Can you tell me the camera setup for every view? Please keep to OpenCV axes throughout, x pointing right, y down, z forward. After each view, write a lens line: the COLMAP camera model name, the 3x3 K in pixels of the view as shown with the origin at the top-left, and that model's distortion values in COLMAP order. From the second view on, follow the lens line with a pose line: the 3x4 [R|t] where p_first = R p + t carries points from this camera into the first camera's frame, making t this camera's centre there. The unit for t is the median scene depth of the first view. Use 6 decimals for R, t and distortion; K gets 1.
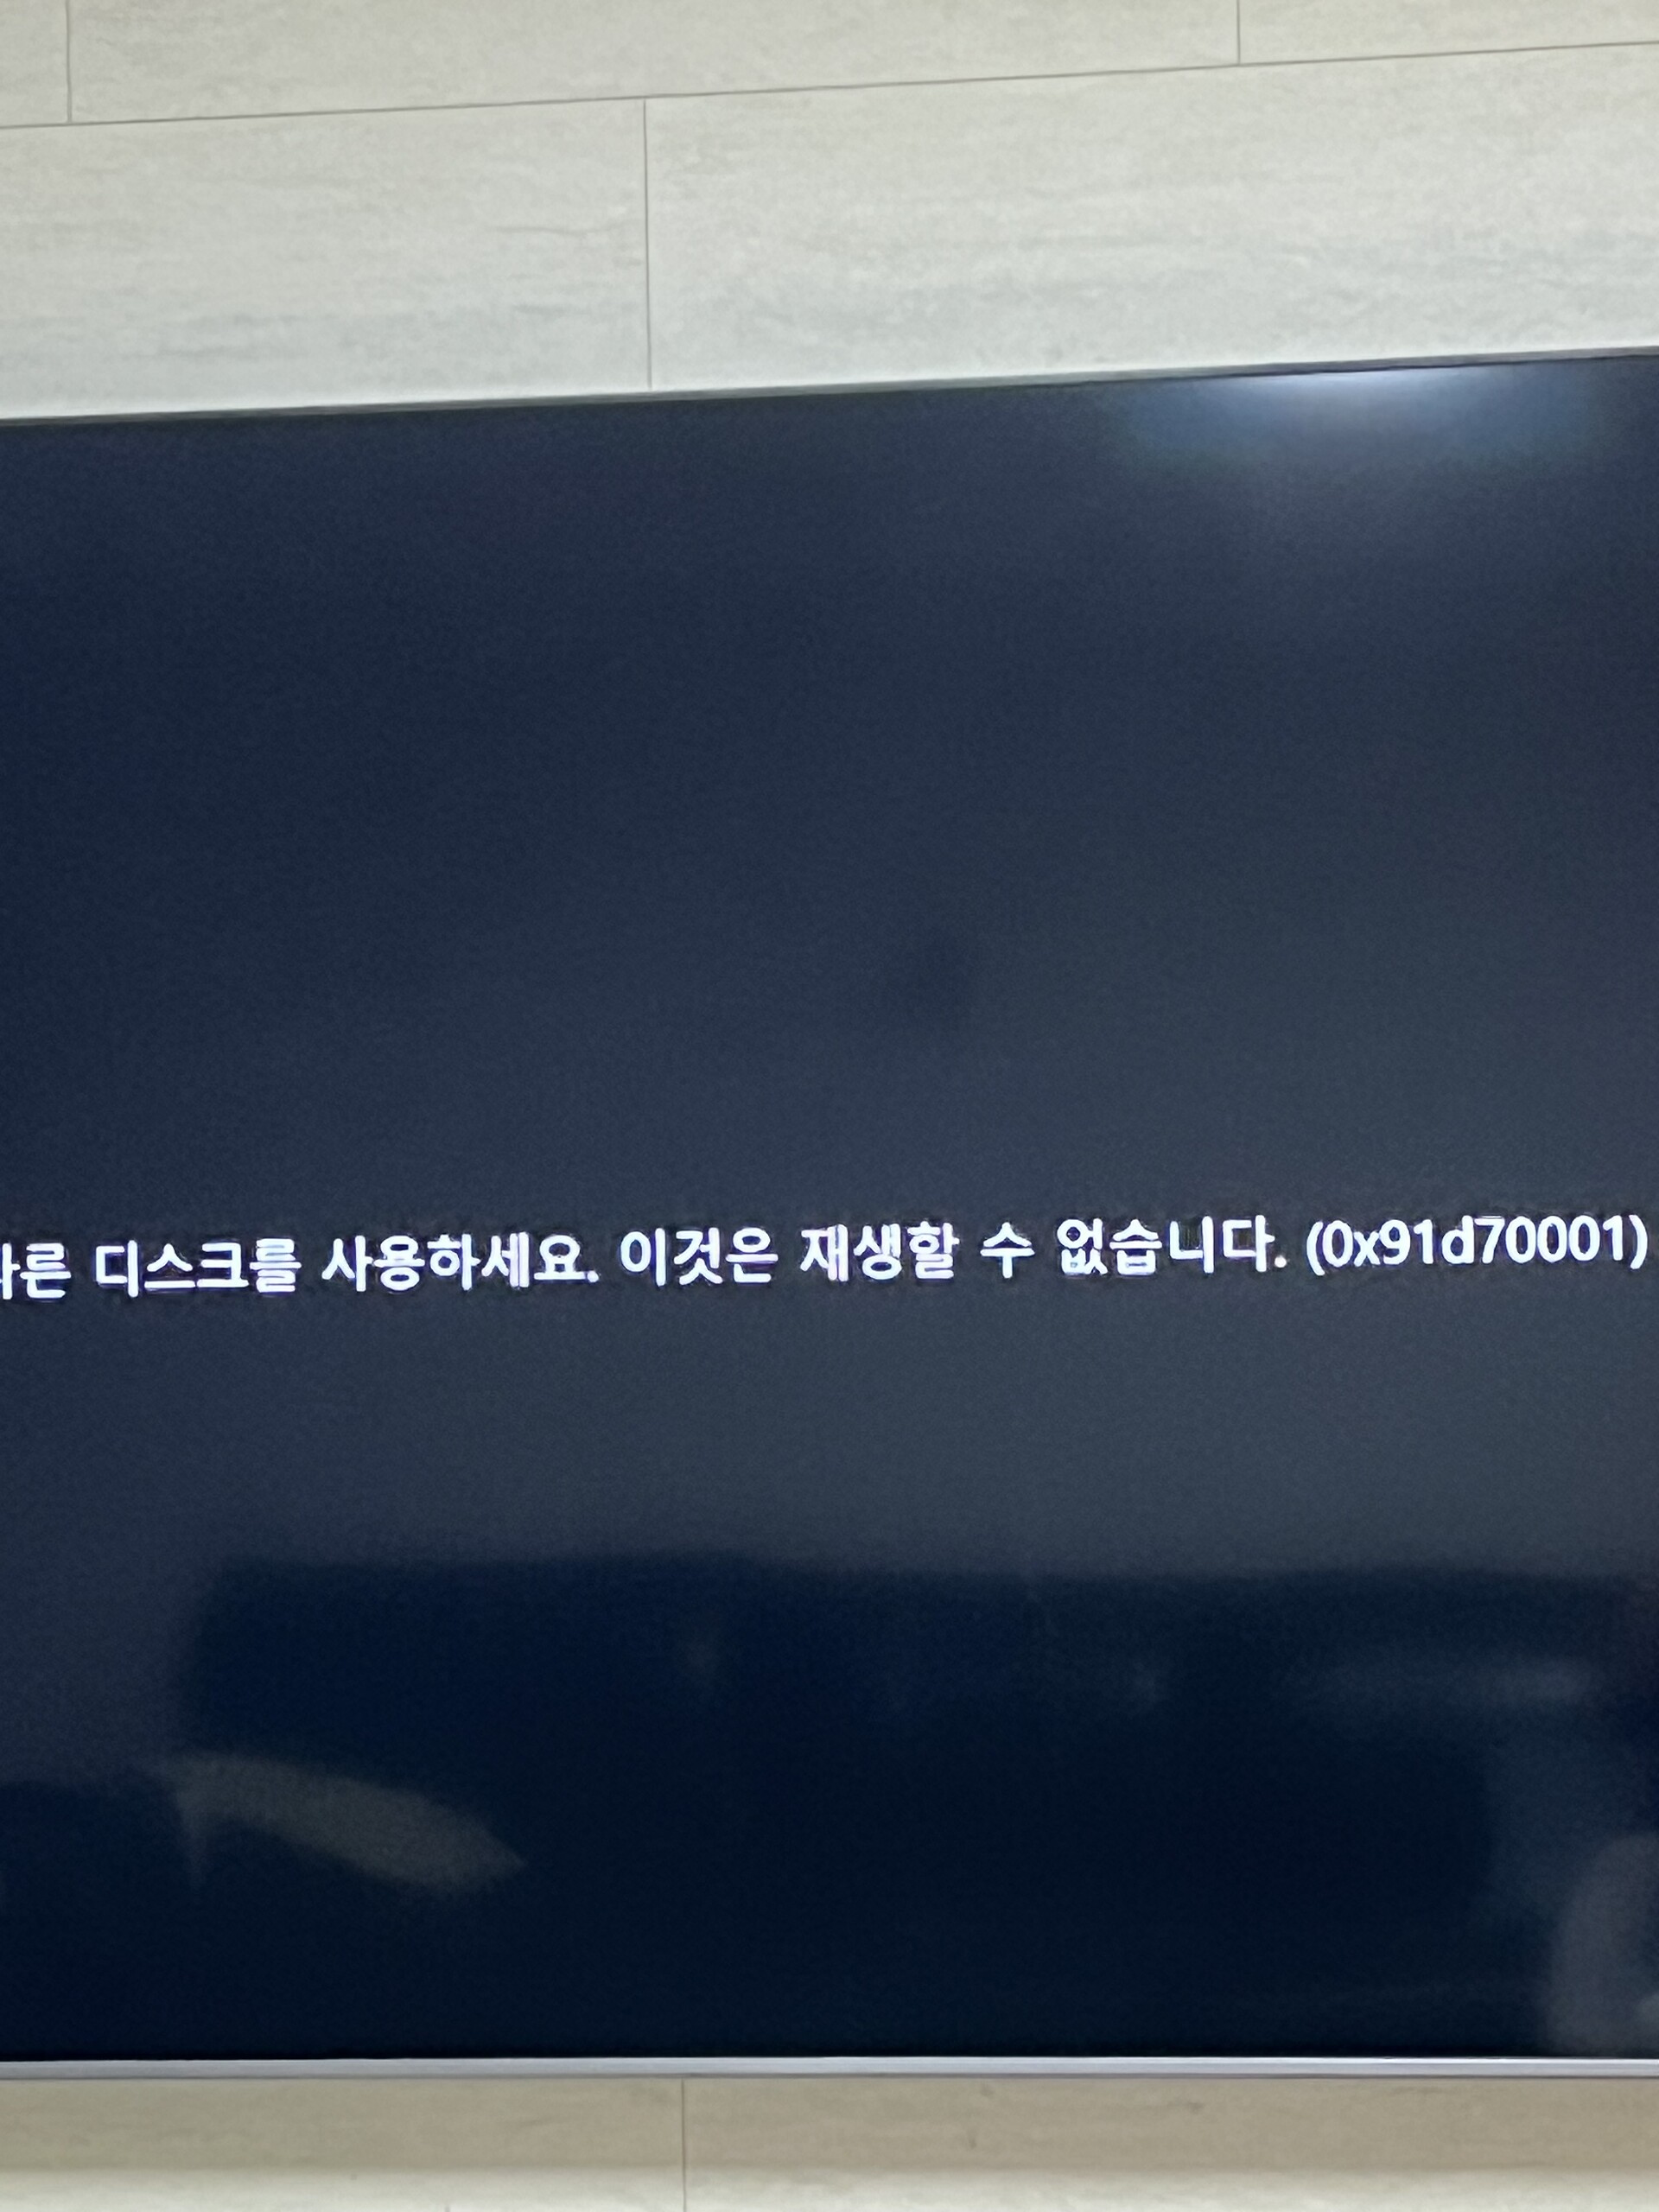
lens RADIAL K [[5800.2, 0, 829.4], [0, 5800.2, 1106.0], [0, 0, 1]] dist [0.054927, 0.000000]
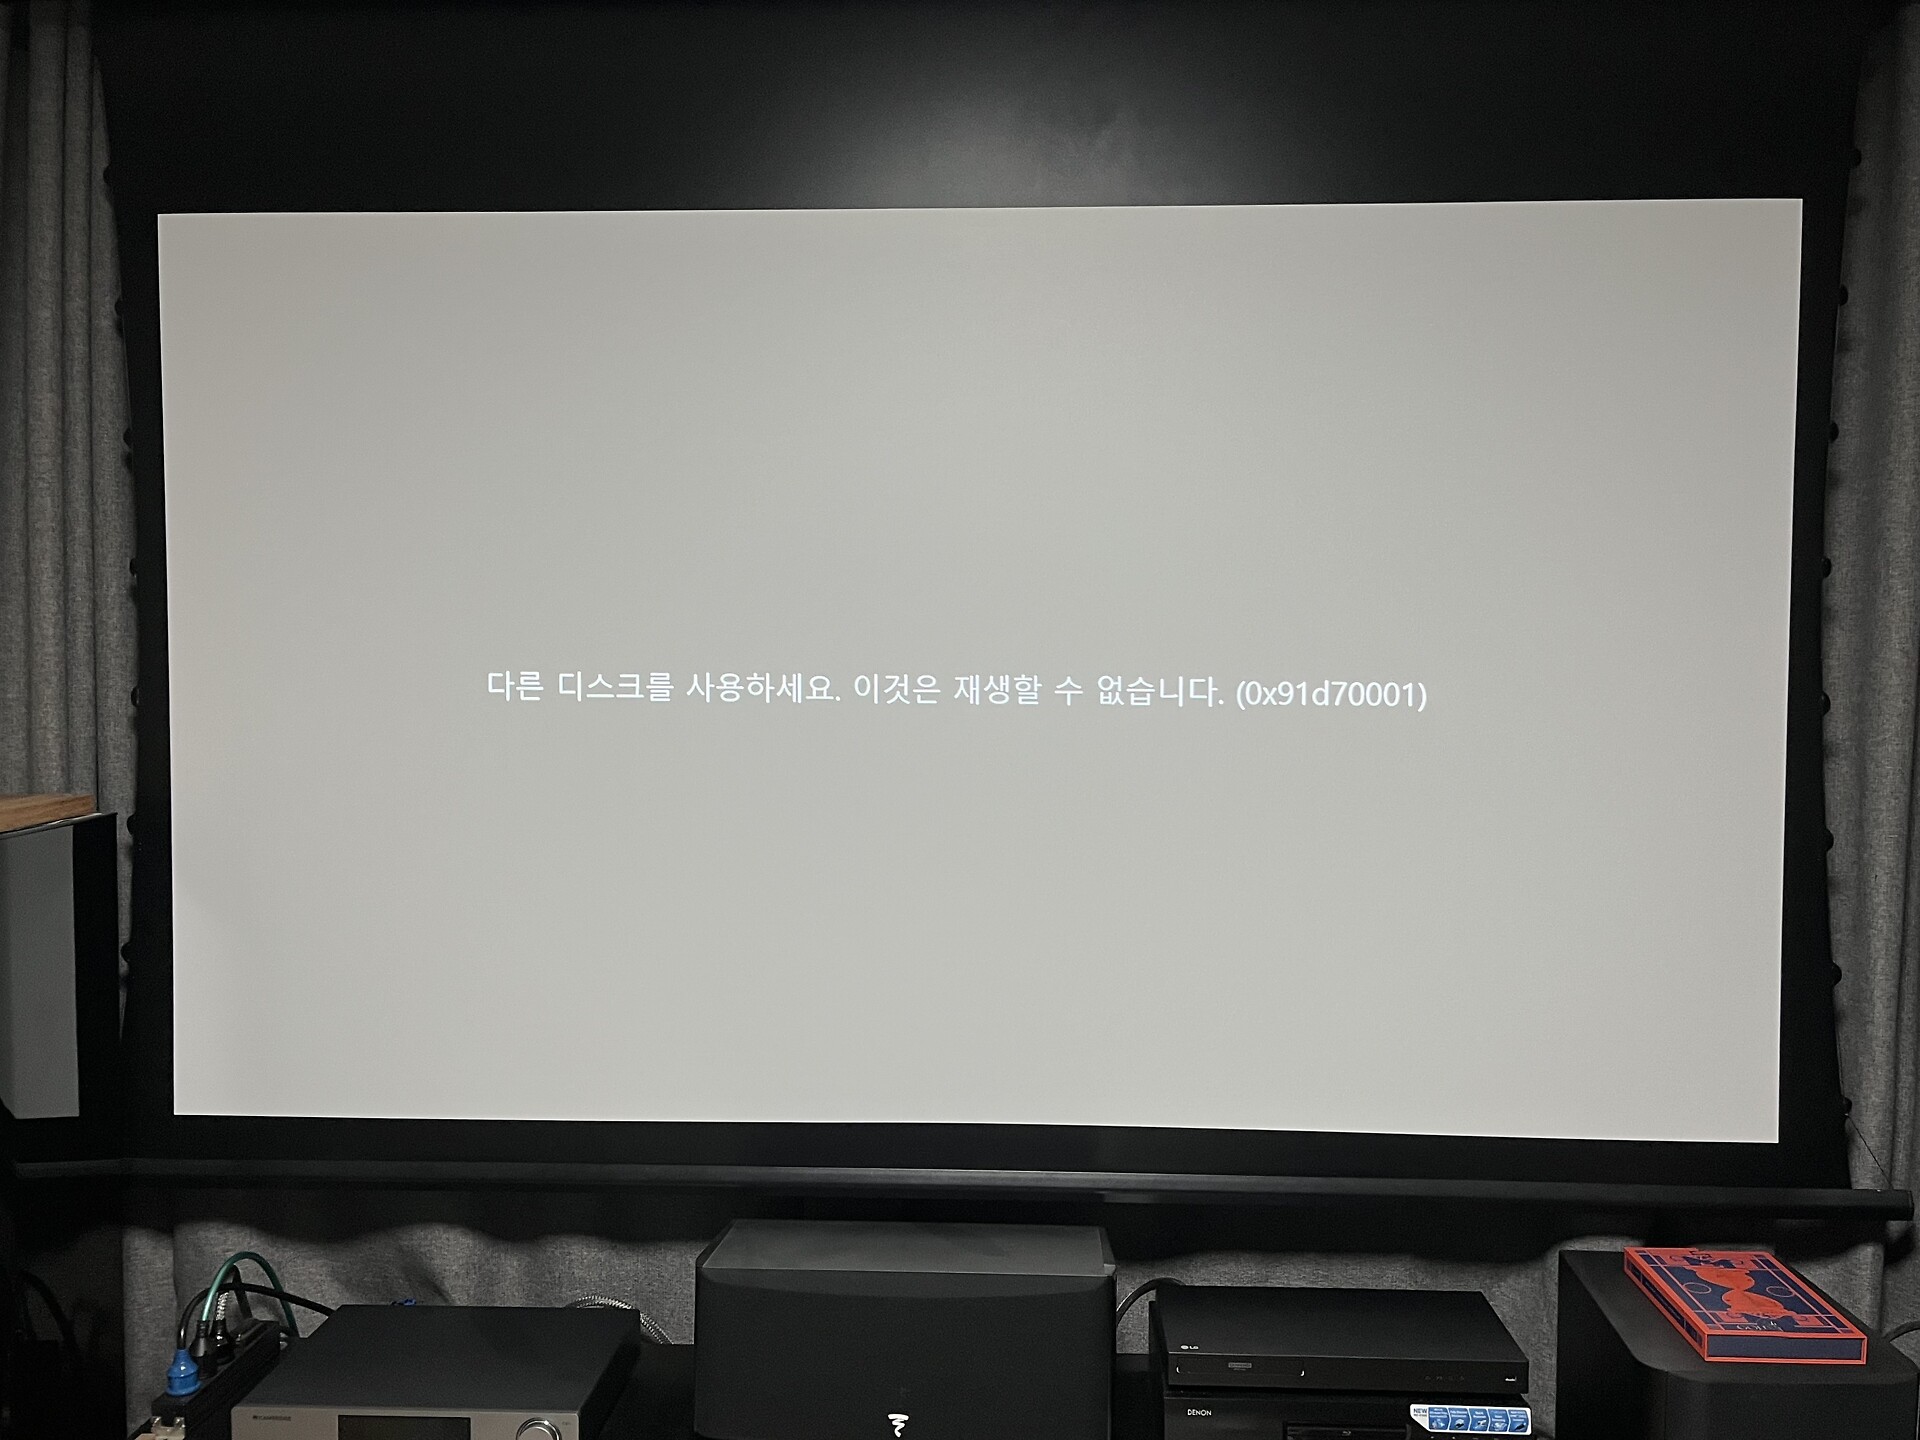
lens RADIAL K [[1573.5, 0, 962.5], [0, 1573.5, 717.8], [0, 0, 1]] dist [0.008090, 0.000325]
pose [[0.989571, 0.034417, -0.139873, 0.067884], [-0.027442, 0.998296, 0.051493, 0.008642], [0.141407, -0.047118, 0.988830, 0.505178]]
